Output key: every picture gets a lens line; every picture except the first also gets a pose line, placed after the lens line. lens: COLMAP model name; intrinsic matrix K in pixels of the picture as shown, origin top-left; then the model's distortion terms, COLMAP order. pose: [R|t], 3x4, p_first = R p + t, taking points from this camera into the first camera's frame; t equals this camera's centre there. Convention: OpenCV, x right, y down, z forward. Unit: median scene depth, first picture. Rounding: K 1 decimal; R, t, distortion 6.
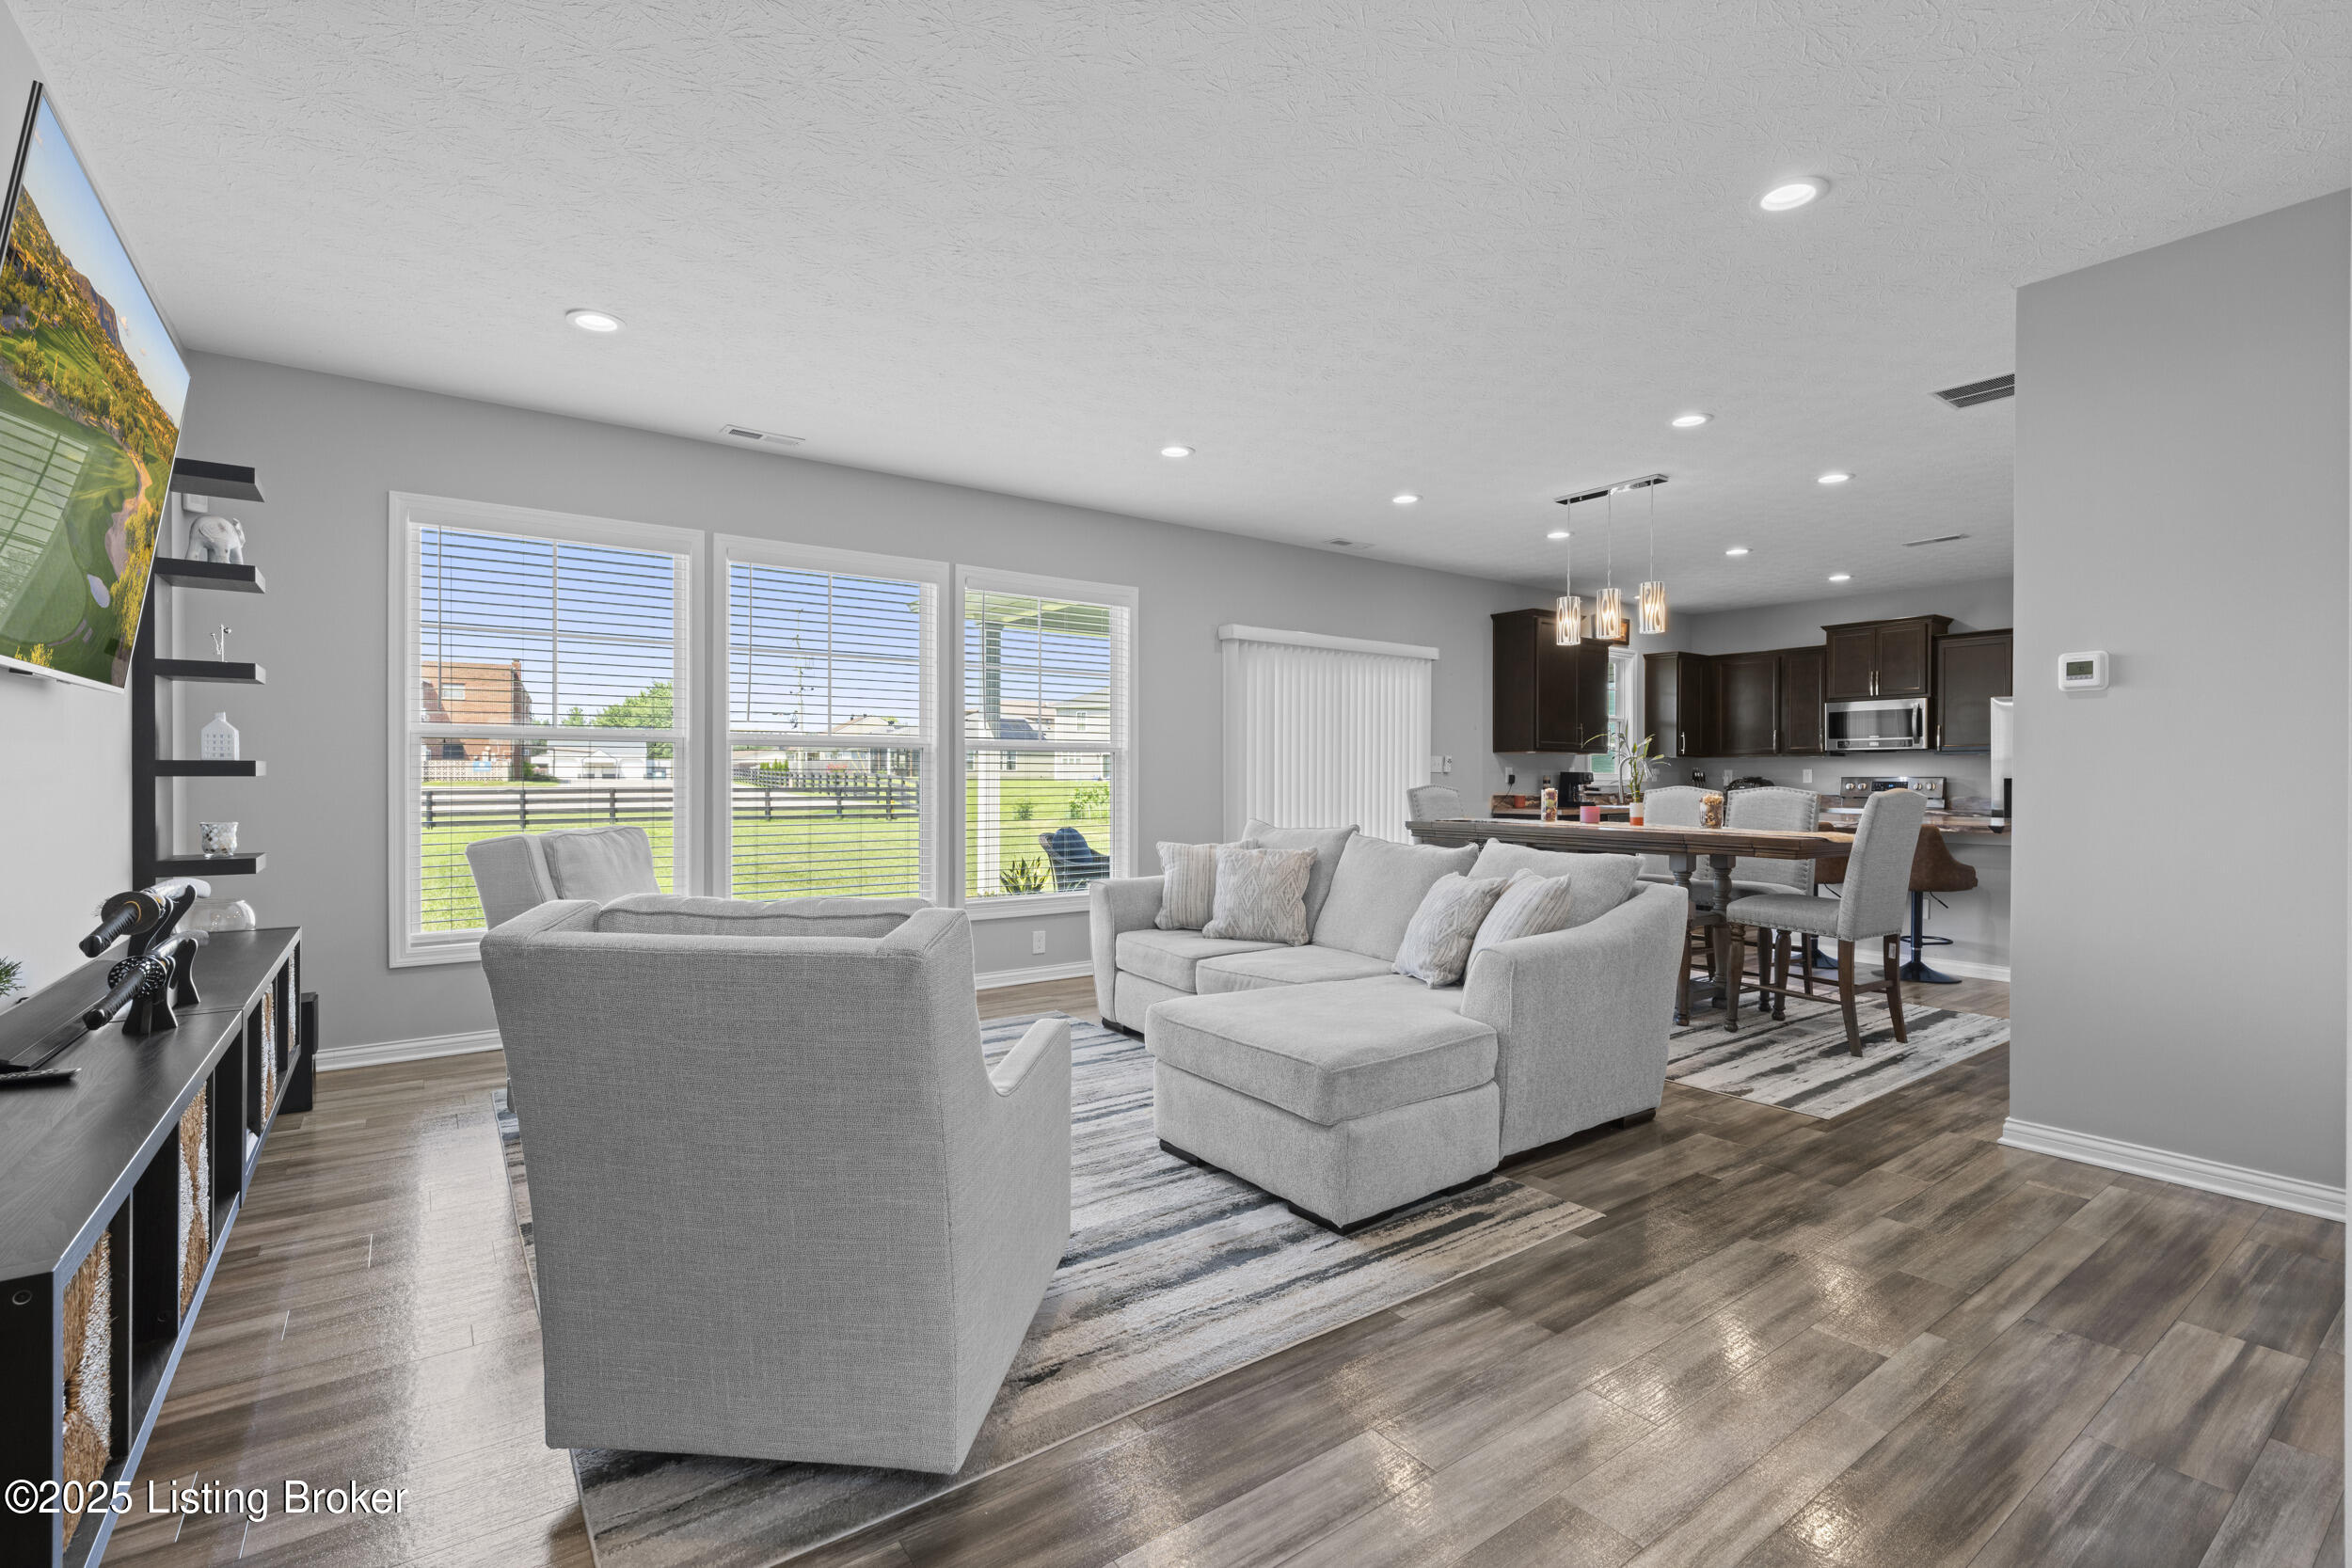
lens RADIAL K [[1062.4, 0, 1183.2], [0, 1062.4, 791.2], [0, 0, 1]] dist [0.010857, 0.000041]
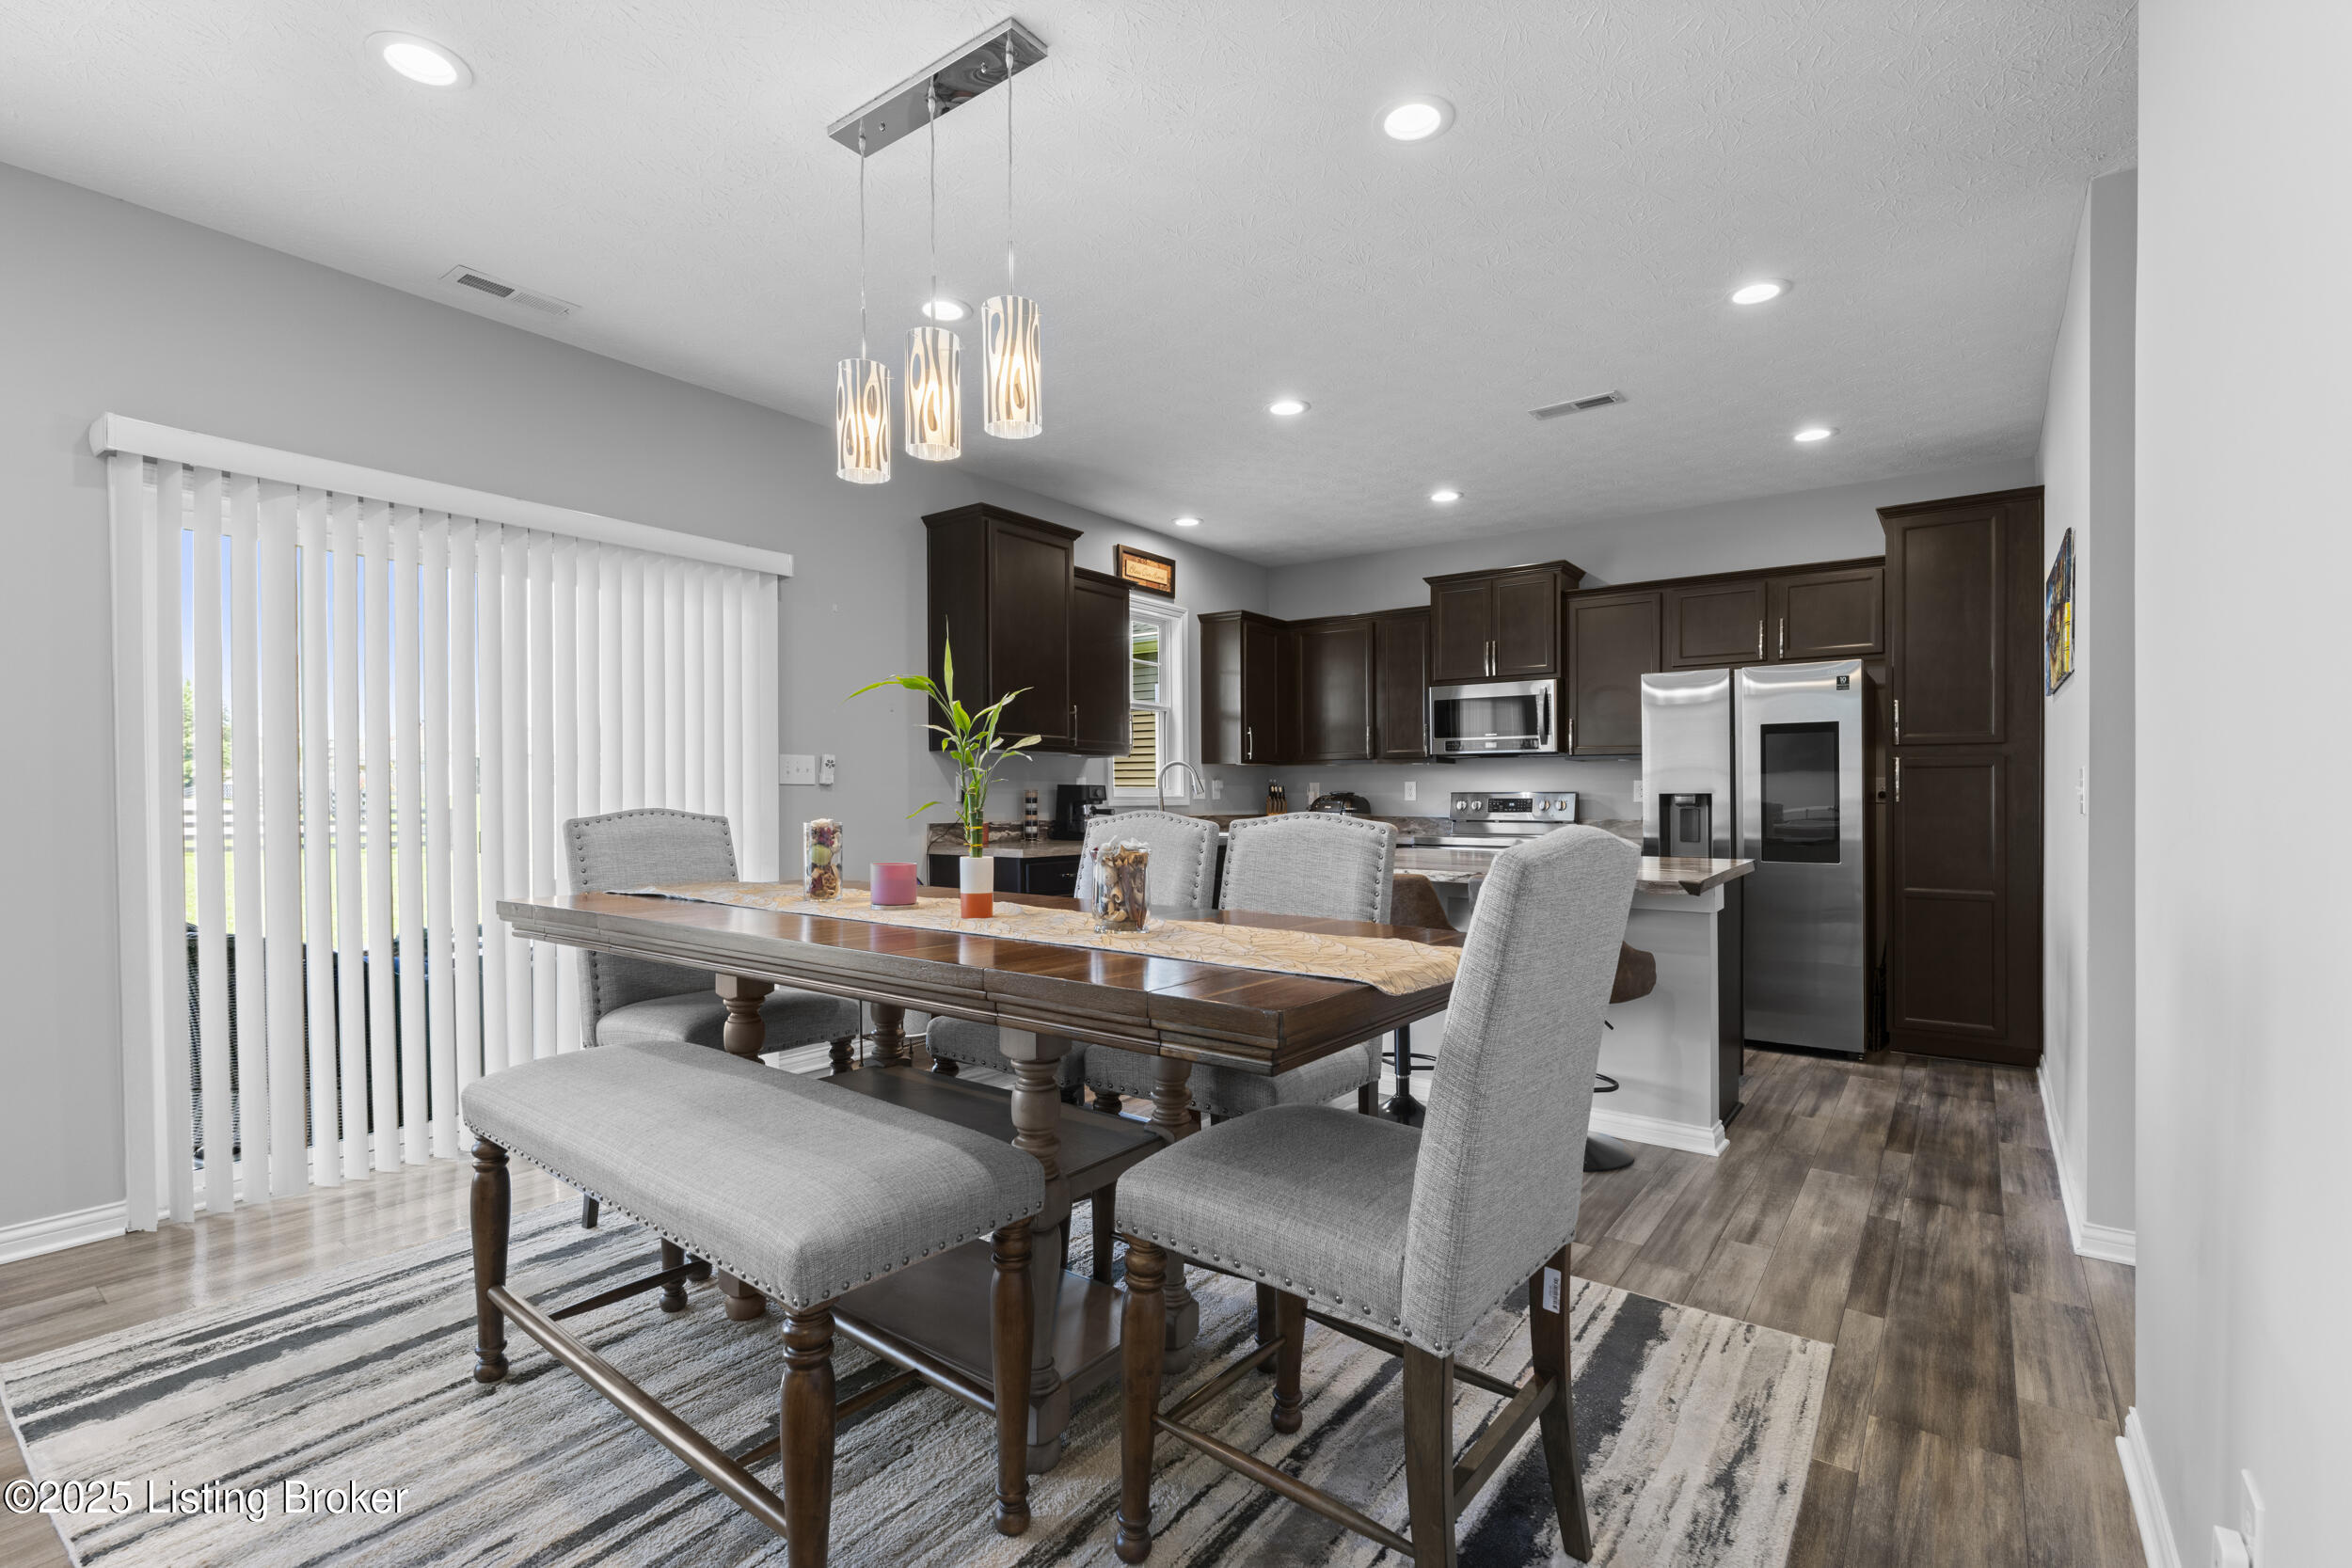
lens RADIAL K [[1062.4, 0, 1183.2], [0, 1062.4, 791.2], [0, 0, 1]] dist [0.010857, 0.000041]
pose [[0.956915, -0.000680, 0.290366, 0.248377], [0.005168, 0.999879, -0.014690, -0.004696], [-0.290321, 0.015558, 0.956803, 0.387232]]
